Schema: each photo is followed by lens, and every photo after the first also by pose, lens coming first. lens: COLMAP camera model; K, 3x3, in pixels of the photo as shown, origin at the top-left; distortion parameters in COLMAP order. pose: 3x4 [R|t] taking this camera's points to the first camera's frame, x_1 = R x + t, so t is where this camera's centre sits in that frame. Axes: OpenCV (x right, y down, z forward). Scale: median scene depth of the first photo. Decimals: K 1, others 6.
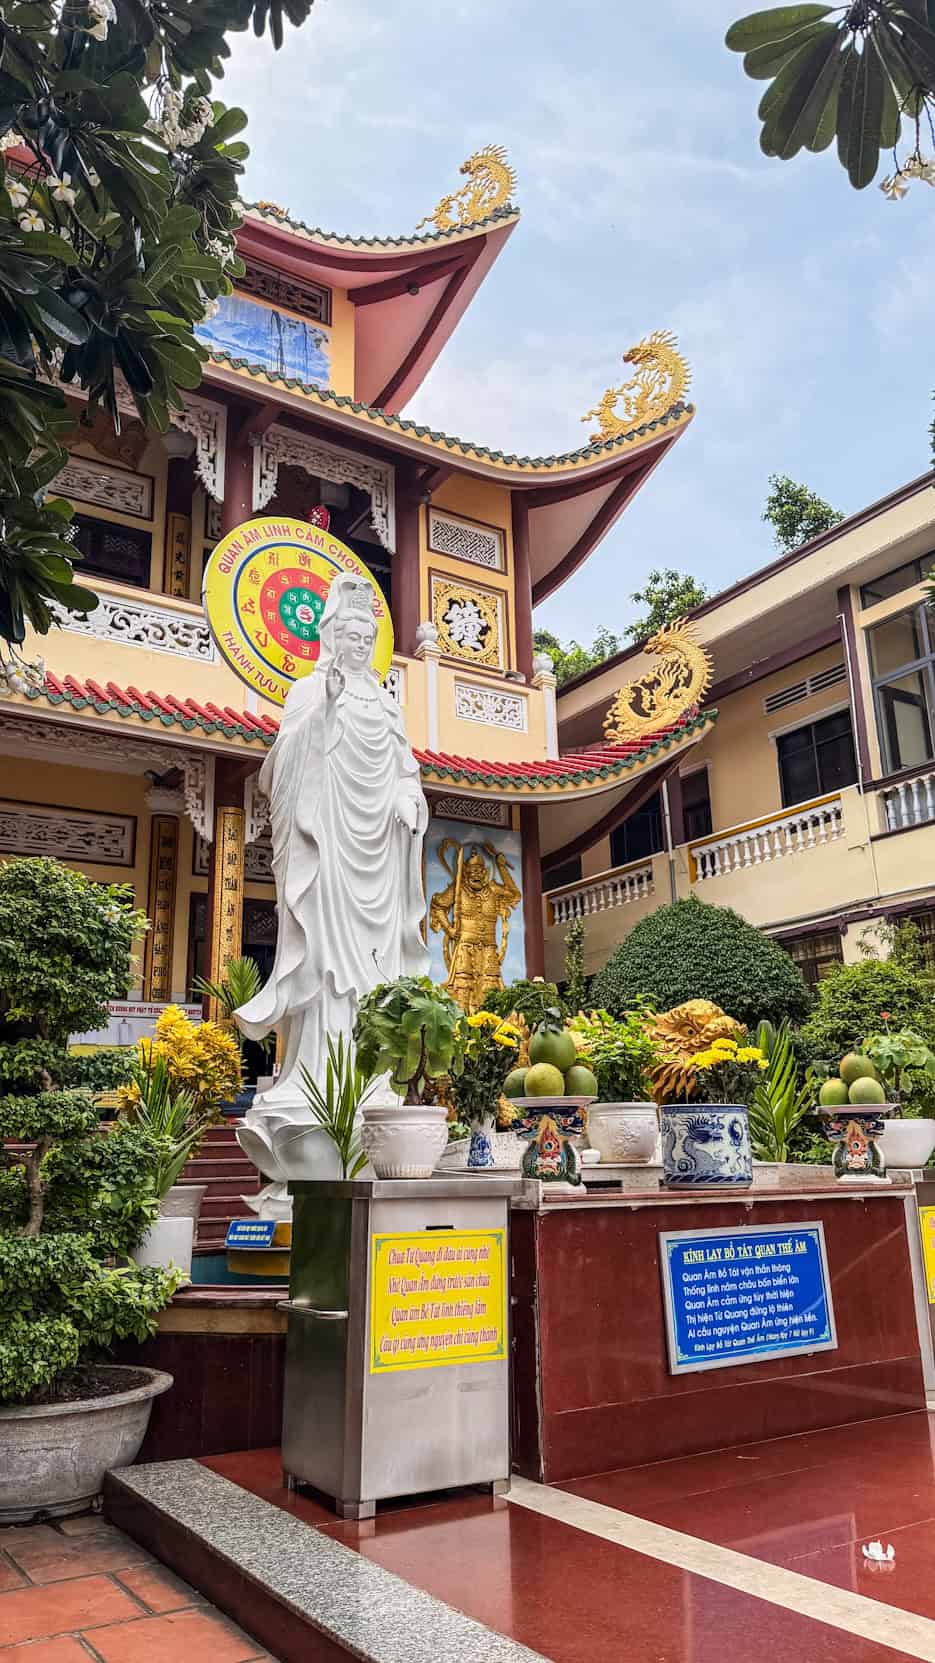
lens RADIAL K [[1163.3, 0, 459.2], [0, 1163.3, 840.5], [0, 0, 1]] dist [0.056493, -0.090705]
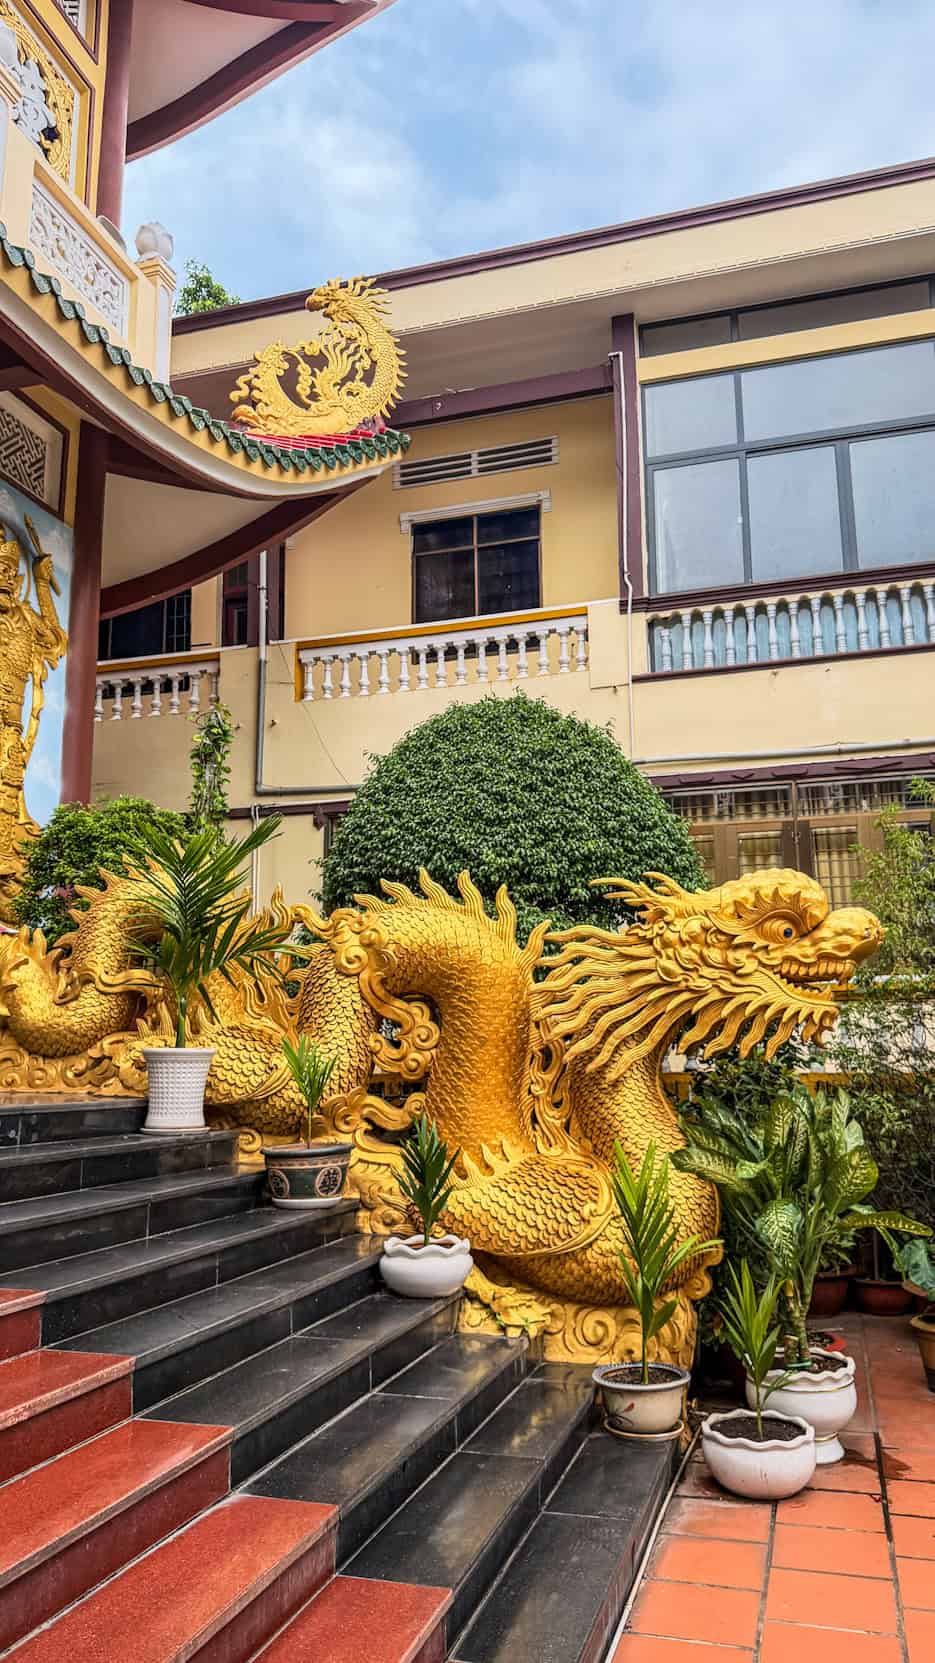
lens RADIAL K [[1163.3, 0, 466.7], [0, 1163.3, 846.2], [0, 0, 1]] dist [0.056493, -0.090705]
pose [[0.750874, 0.134178, 0.646672, -0.177178], [-0.184684, 0.982742, 0.010533, 0.121970], [-0.634098, -0.127339, 0.762696, 0.593550]]
